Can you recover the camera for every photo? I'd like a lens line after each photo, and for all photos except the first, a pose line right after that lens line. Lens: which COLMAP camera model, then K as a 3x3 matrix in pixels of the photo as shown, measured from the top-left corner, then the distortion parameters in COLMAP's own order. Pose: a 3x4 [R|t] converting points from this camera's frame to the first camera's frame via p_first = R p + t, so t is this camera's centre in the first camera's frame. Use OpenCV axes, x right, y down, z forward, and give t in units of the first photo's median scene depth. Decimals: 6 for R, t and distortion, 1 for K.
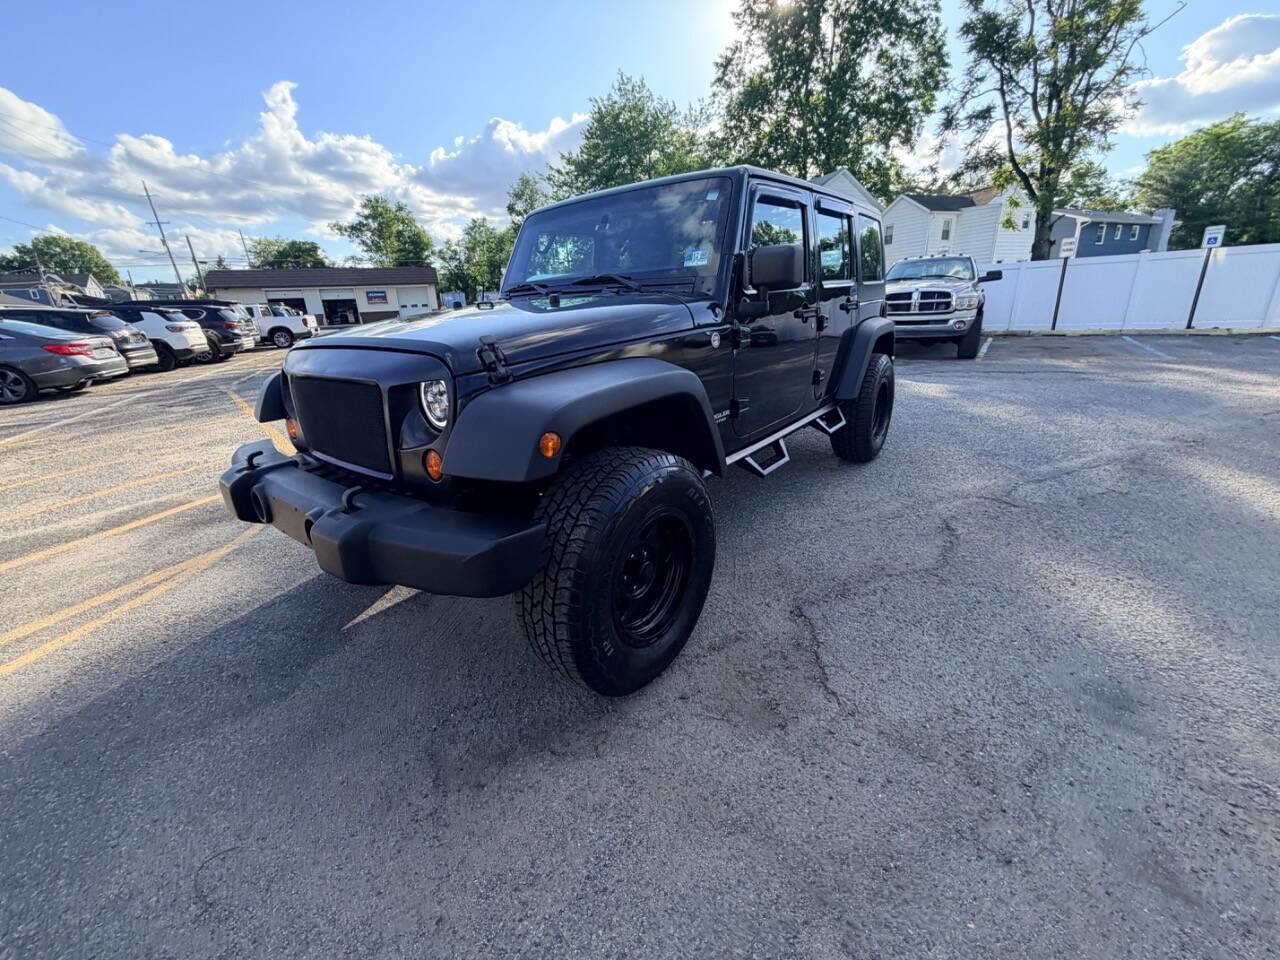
lens RADIAL K [[510.1, 0, 636.7], [0, 510.1, 476.6], [0, 0, 1]] dist [0.000078, -0.000185]
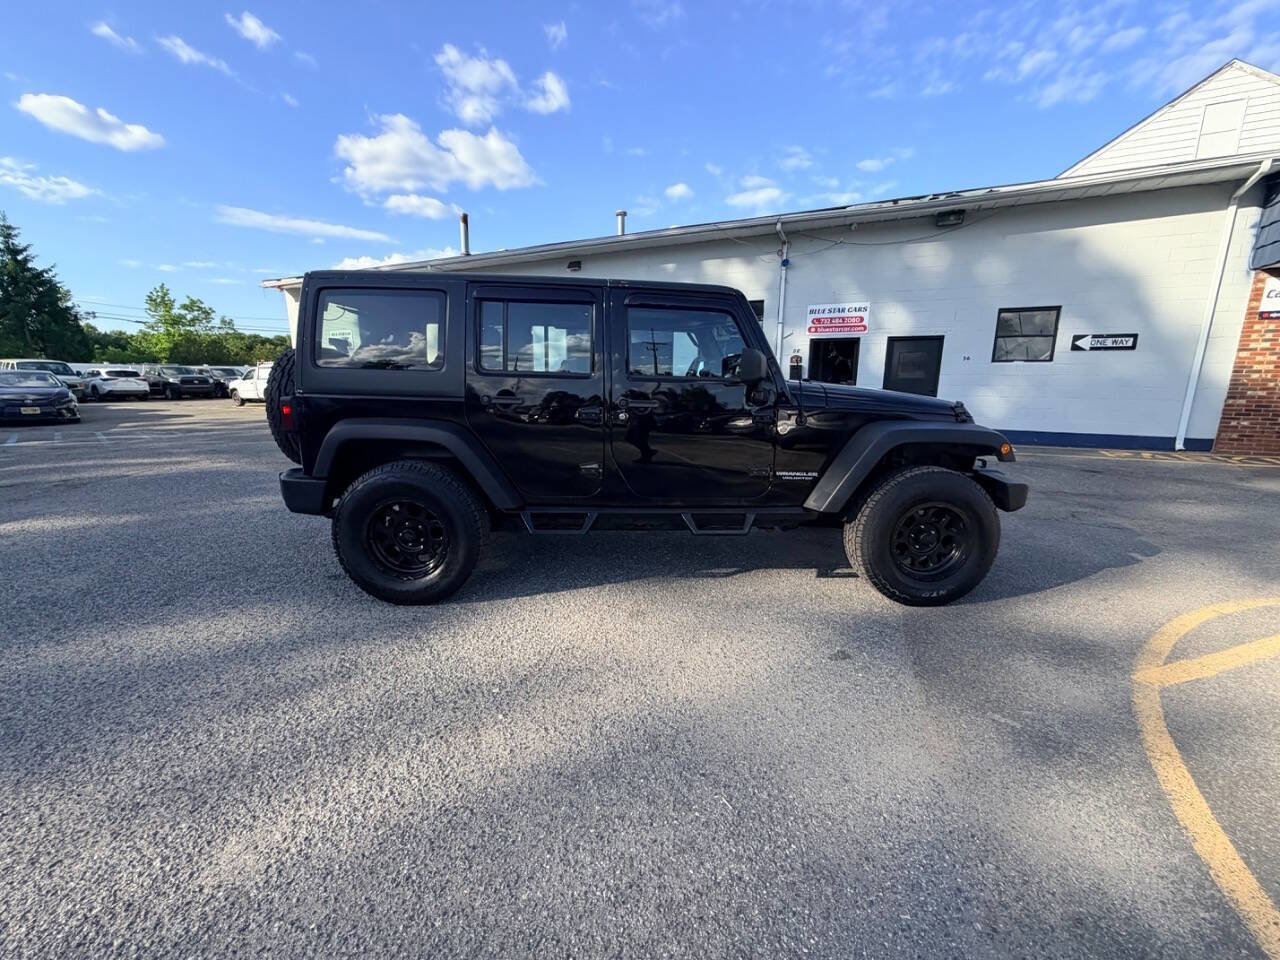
lens RADIAL K [[507.6, 0, 641.1], [0, 507.6, 482.4], [0, 0, 1]] dist [0.001580, -0.000932]
pose [[-0.634204, -0.117725, 0.764151, -0.097317], [0.263073, 0.896512, 0.356452, -0.066820], [-0.727034, 0.427091, -0.537601, 0.205831]]
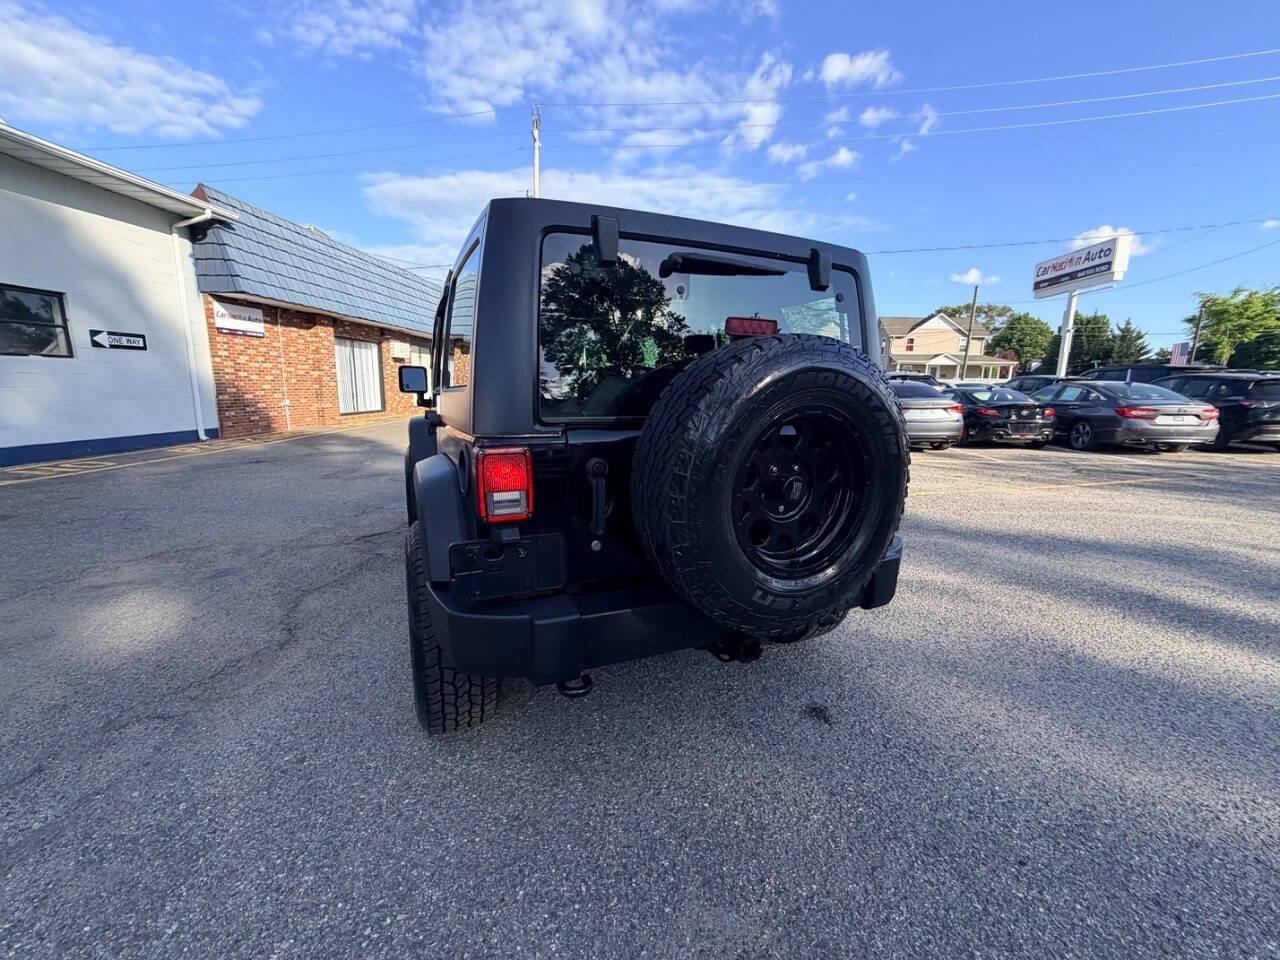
lens RADIAL K [[510.1, 0, 636.7], [0, 510.1, 476.6], [0, 0, 1]] dist [0.000078, -0.000185]
pose [[-0.474829, 0.191019, -0.859098, 0.116178], [-0.271095, 0.896949, 0.349271, -0.074423], [0.837284, 0.398741, -0.374113, 0.194060]]
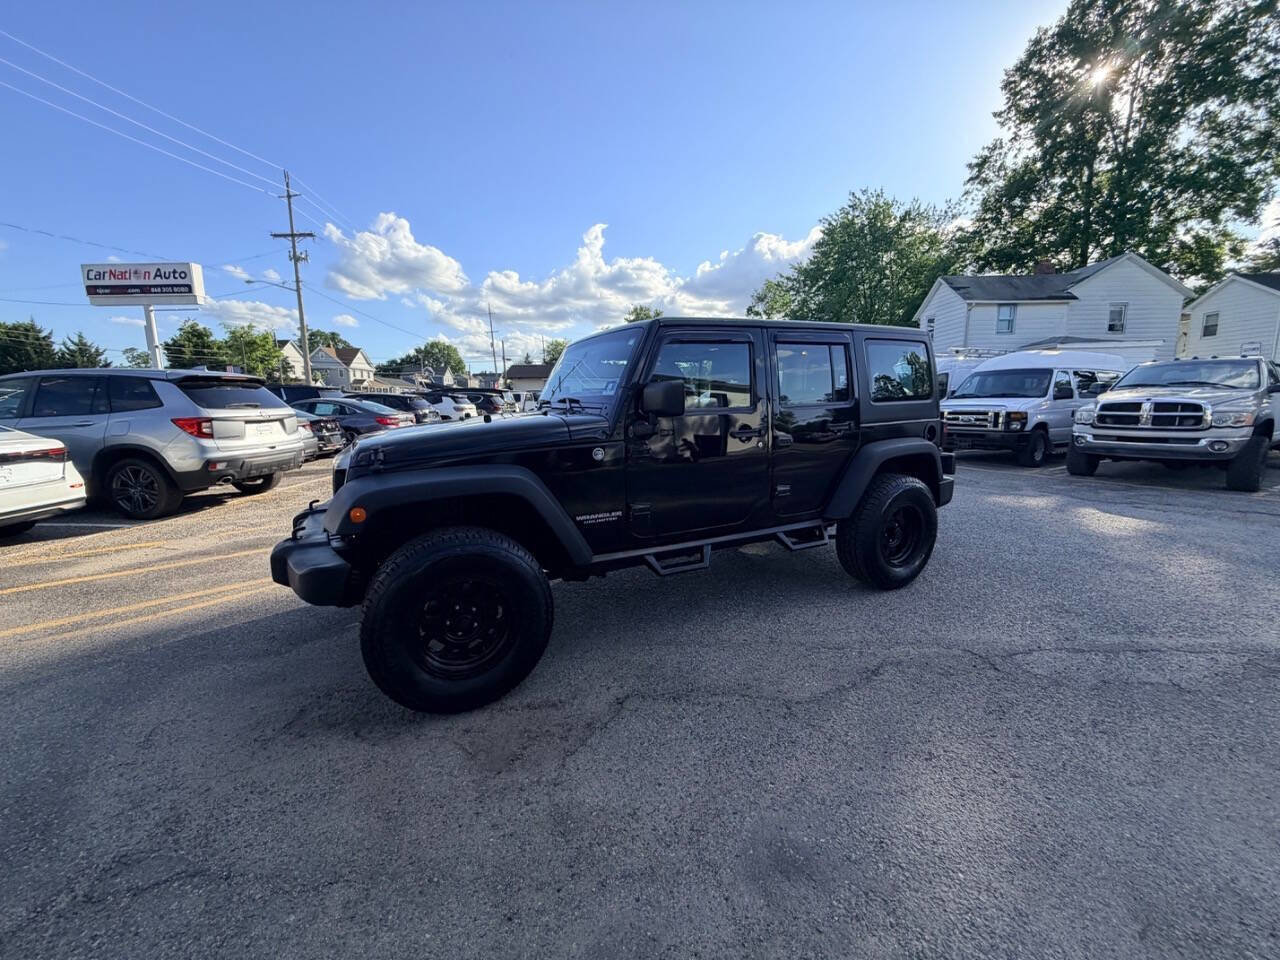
lens RADIAL K [[510.1, 0, 636.7], [0, 510.1, 476.6], [0, 0, 1]] dist [0.000078, -0.000185]
pose [[0.902535, 0.093509, -0.420341, 0.061749], [-0.161829, 0.978238, -0.129854, -0.005494], [0.399051, 0.185222, 0.898026, -0.004962]]
